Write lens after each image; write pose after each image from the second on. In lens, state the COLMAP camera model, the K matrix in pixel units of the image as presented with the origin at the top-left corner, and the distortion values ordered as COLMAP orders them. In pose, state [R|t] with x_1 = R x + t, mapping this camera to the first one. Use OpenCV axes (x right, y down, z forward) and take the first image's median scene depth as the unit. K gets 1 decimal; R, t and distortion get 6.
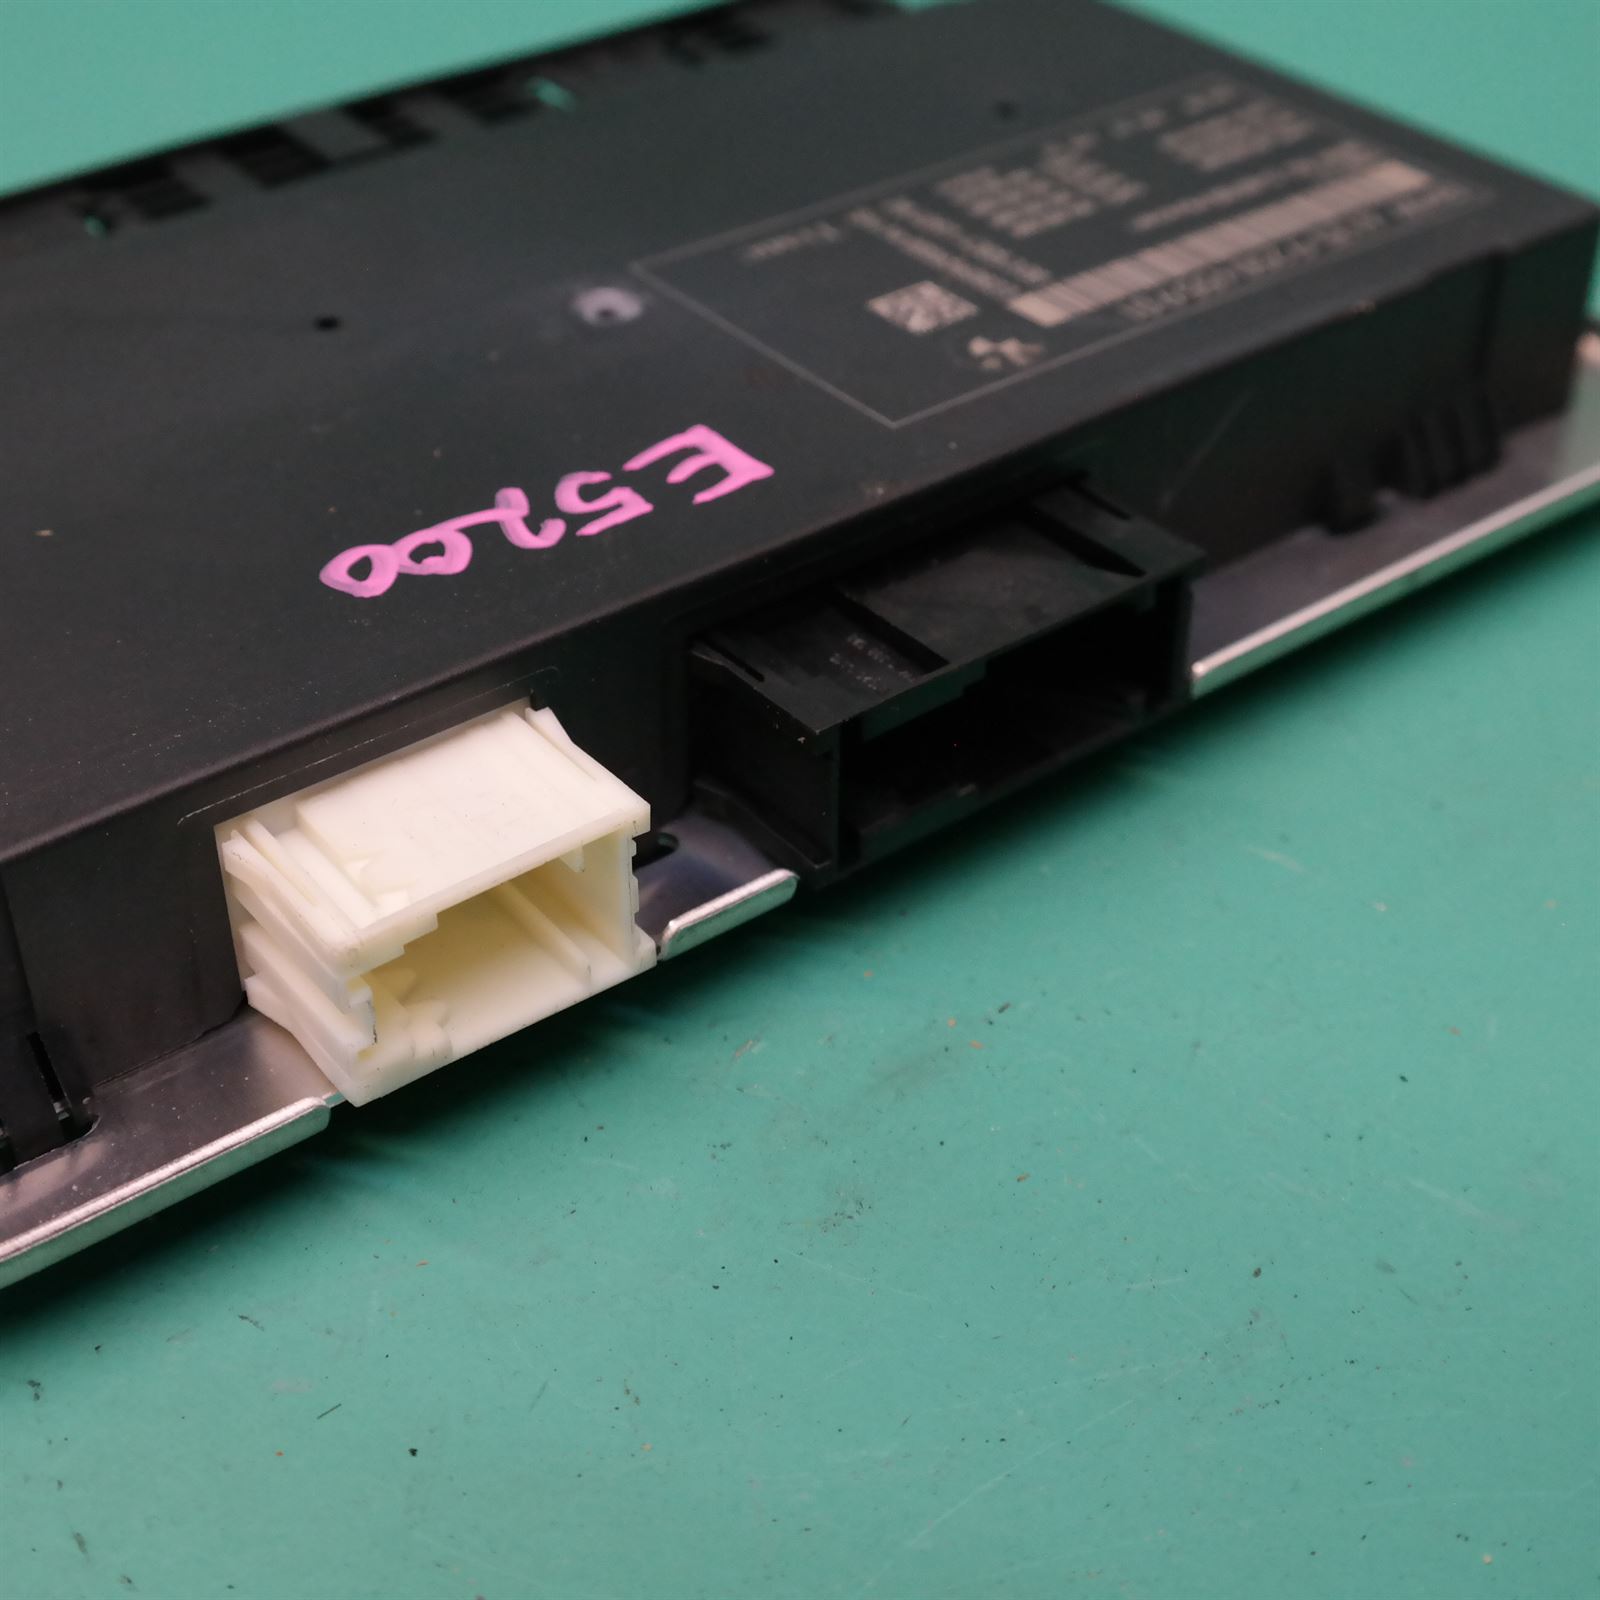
lens RADIAL K [[2585.2, 0, 795.6], [0, 2585.2, 799.0], [0, 0, 1]] dist [-0.080604, 0.000000]
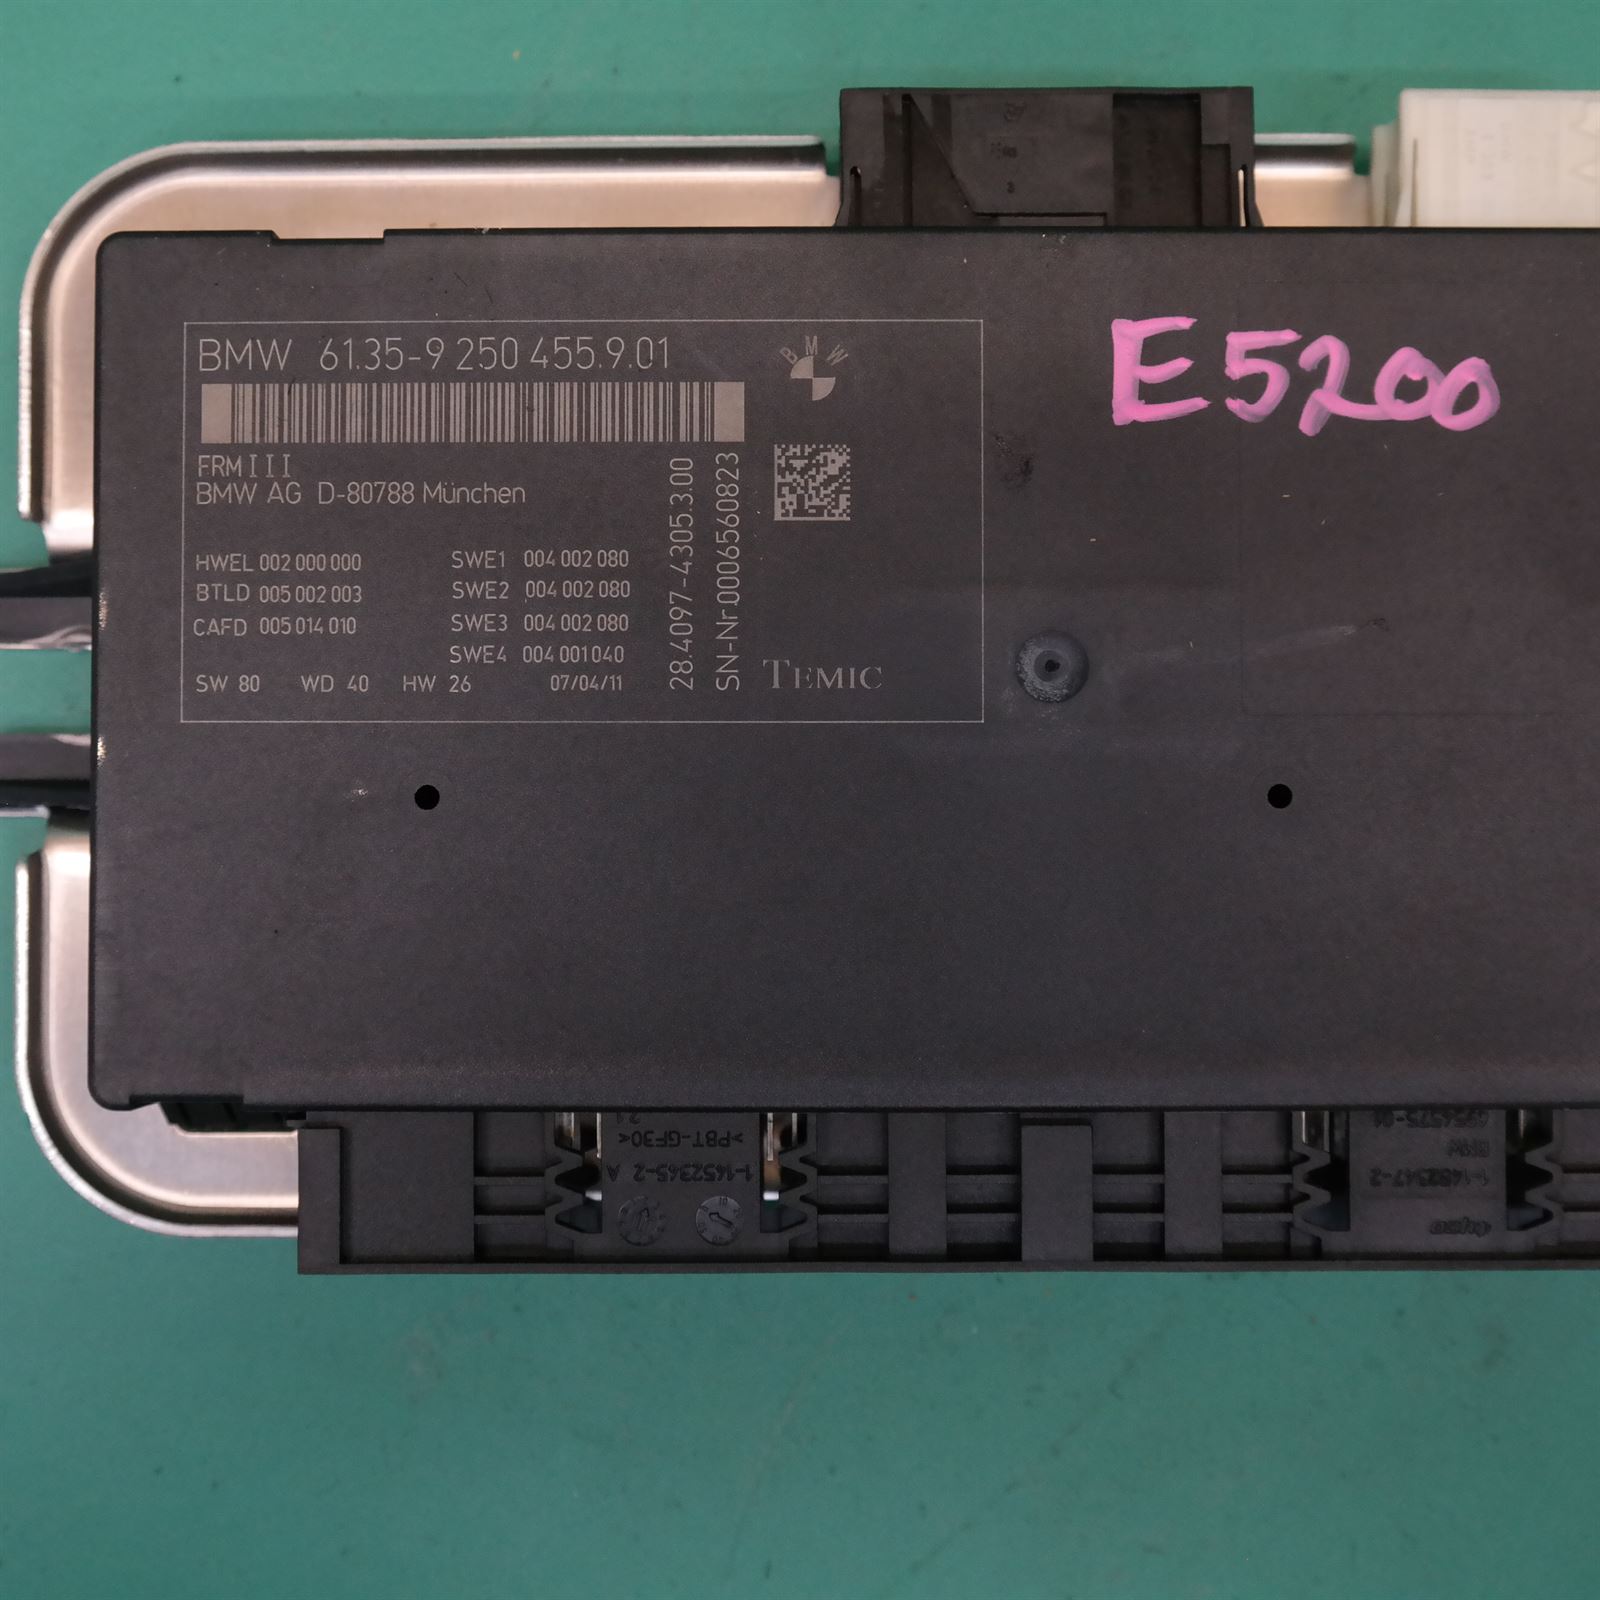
lens RADIAL K [[2585.2, 0, 795.2], [0, 2585.2, 798.0], [0, 0, 1]] dist [-0.080604, 0.000000]
pose [[-0.793300, -0.608365, 0.023821, -0.048973], [0.370551, -0.451410, 0.811739, -1.113681], [-0.483081, 0.652779, 0.583534, 0.473949]]
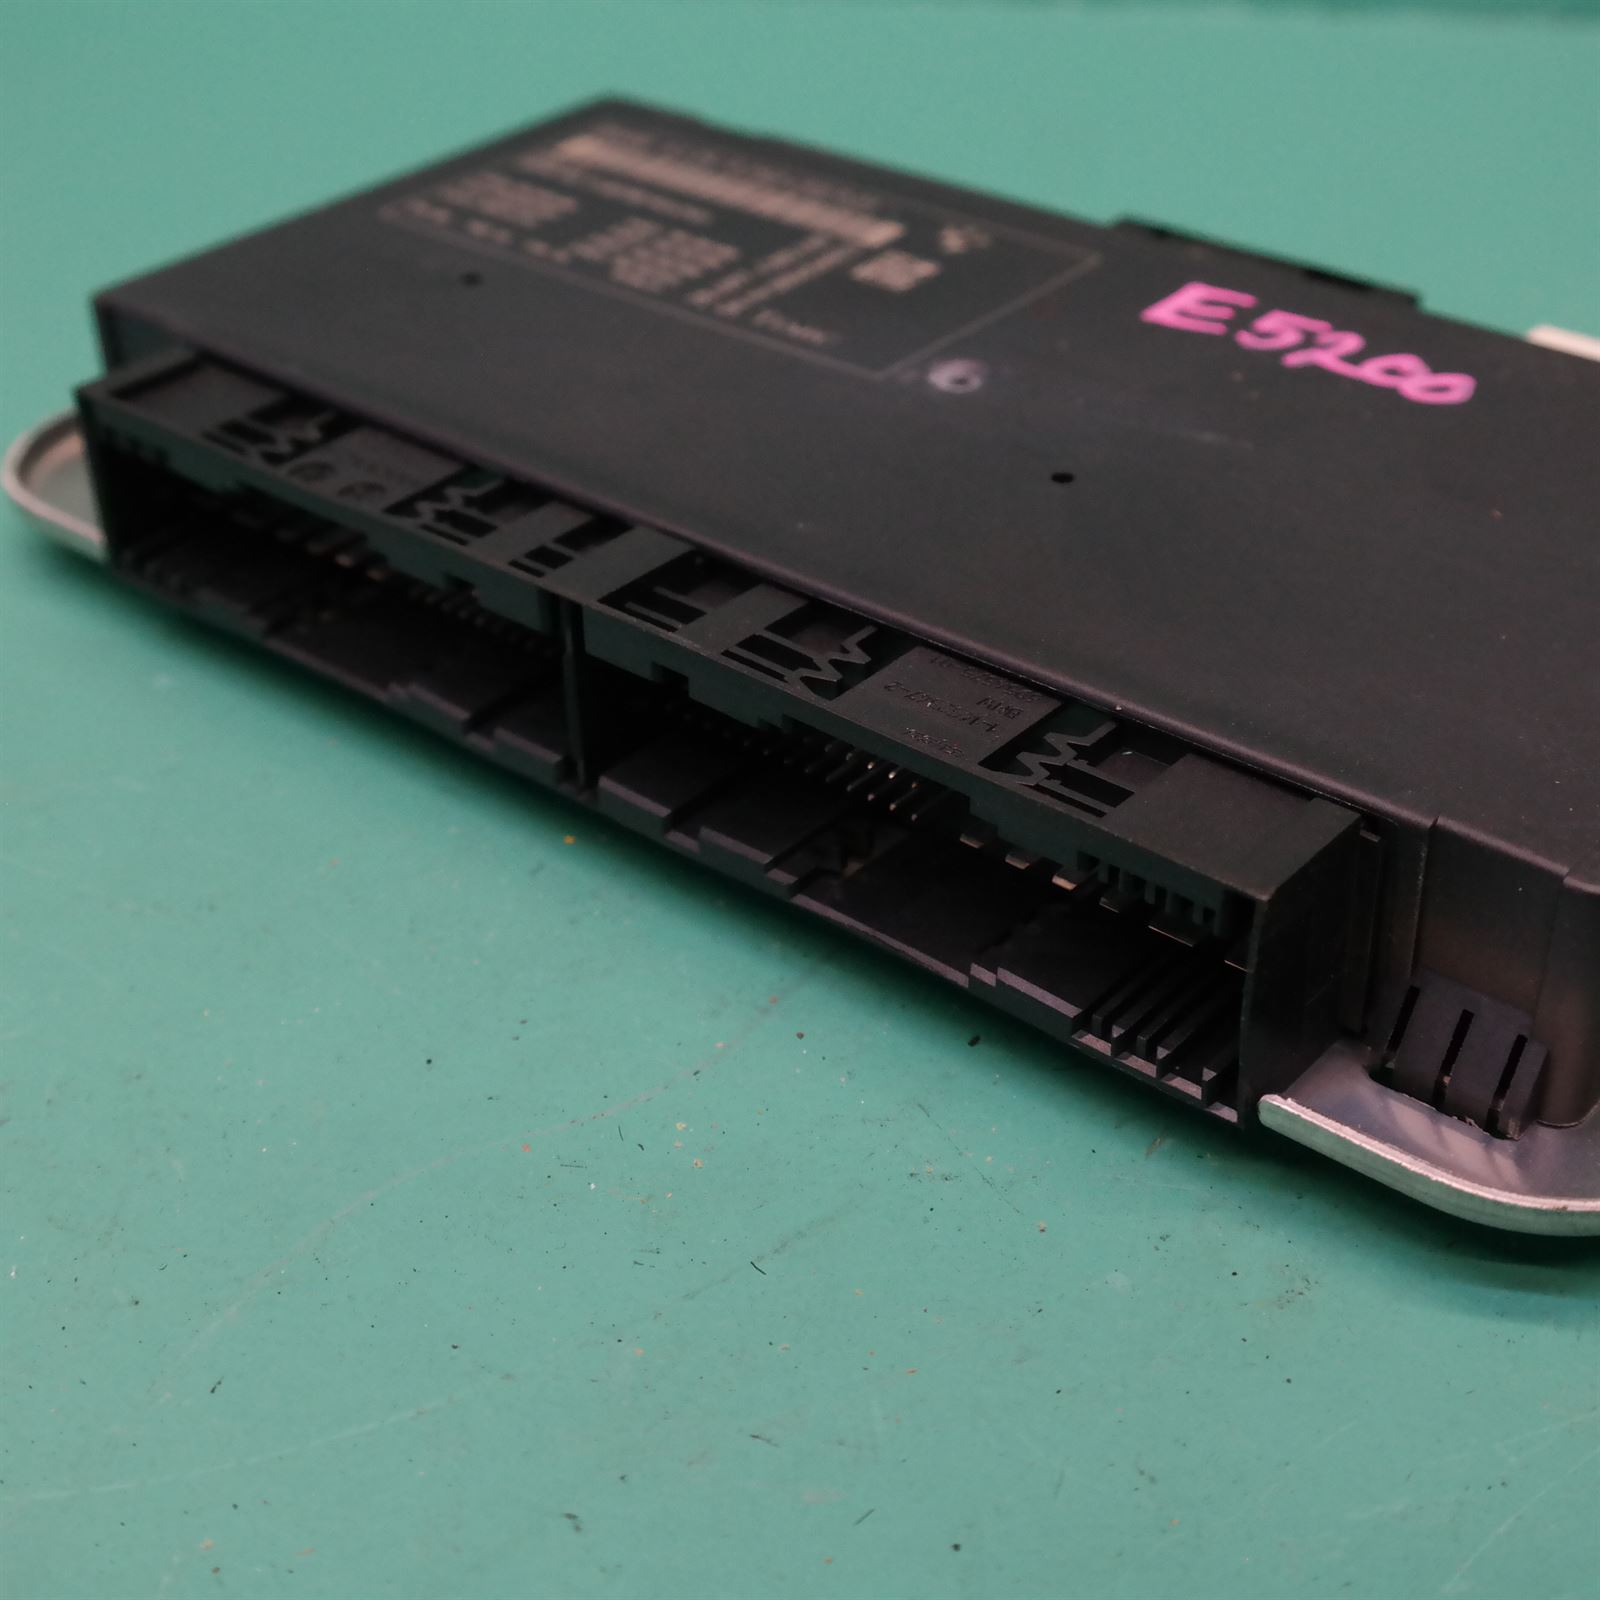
lens RADIAL K [[2585.2, 0, 801.6], [0, 2585.2, 801.7], [0, 0, 1]] dist [-0.080604, 0.000000]
pose [[-0.201324, -0.543679, 0.814789, -1.080212], [0.618987, 0.574072, 0.536001, -0.732516], [-0.759160, 0.612254, 0.220955, 0.923170]]
